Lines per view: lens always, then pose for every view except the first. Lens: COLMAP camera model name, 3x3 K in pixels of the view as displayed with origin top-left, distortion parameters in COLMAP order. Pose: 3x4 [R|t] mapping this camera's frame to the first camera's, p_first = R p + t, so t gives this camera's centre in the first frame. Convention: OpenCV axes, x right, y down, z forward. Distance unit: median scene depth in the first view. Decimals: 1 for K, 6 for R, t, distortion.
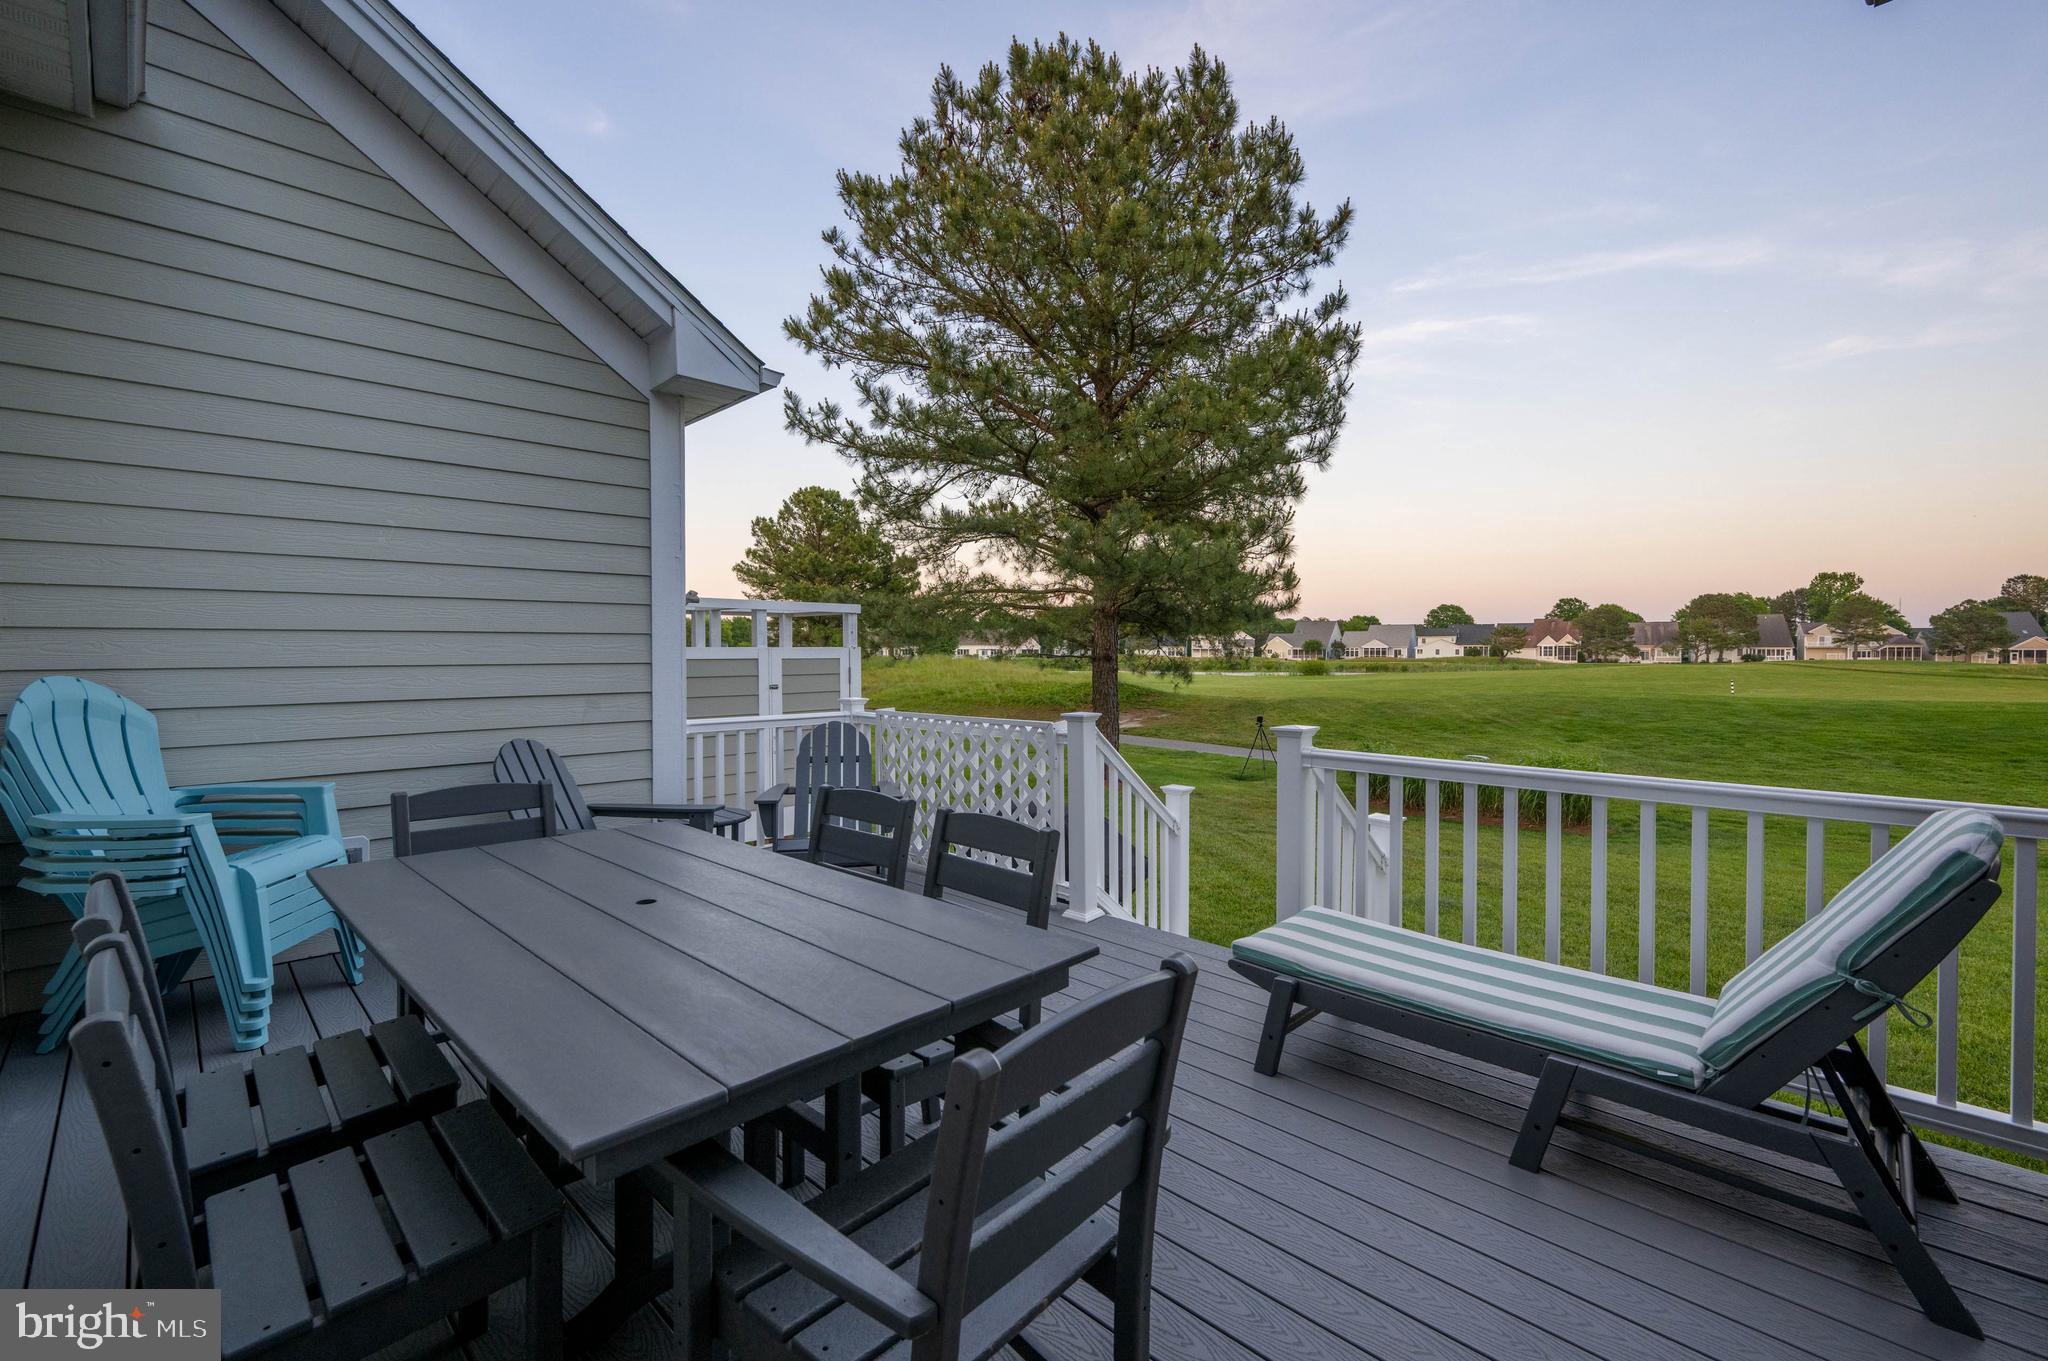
lens RADIAL K [[868.2, 0, 1016.1], [0, 868.2, 650.7], [0, 0, 1]] dist [-0.002352, 0.000015]
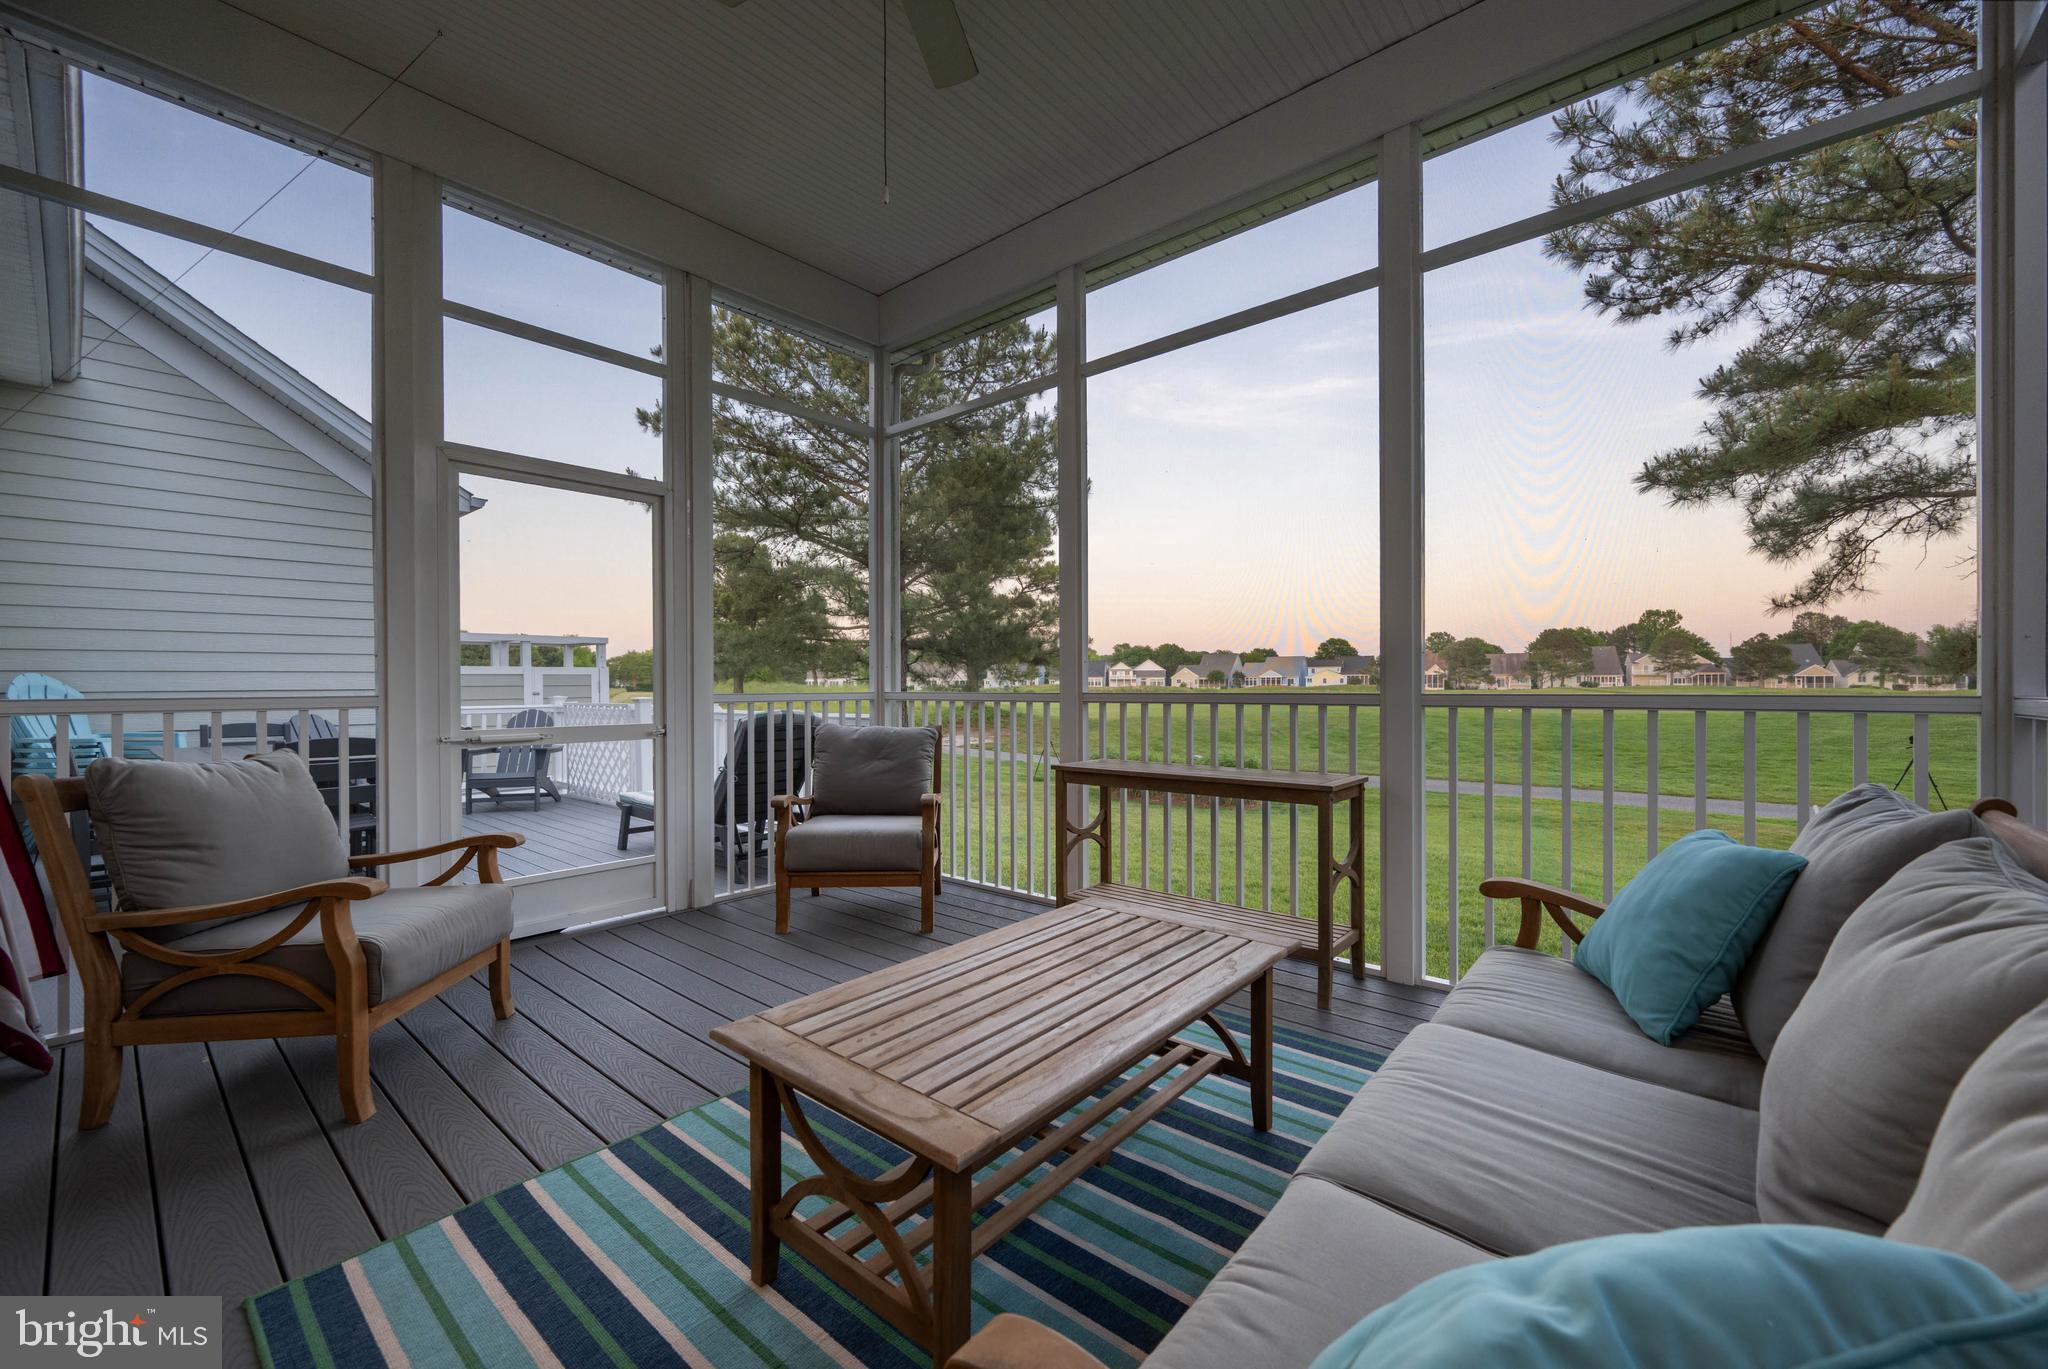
lens RADIAL K [[812.5, 0, 1020.9], [0, 812.5, 668.0], [0, 0, 1]] dist [0.000689, 0.000659]
pose [[0.996363, -0.004534, 0.085084, 0.194852], [0.006010, 0.999836, -0.017097, 0.012777], [-0.084993, 0.017546, 0.996227, -0.205594]]
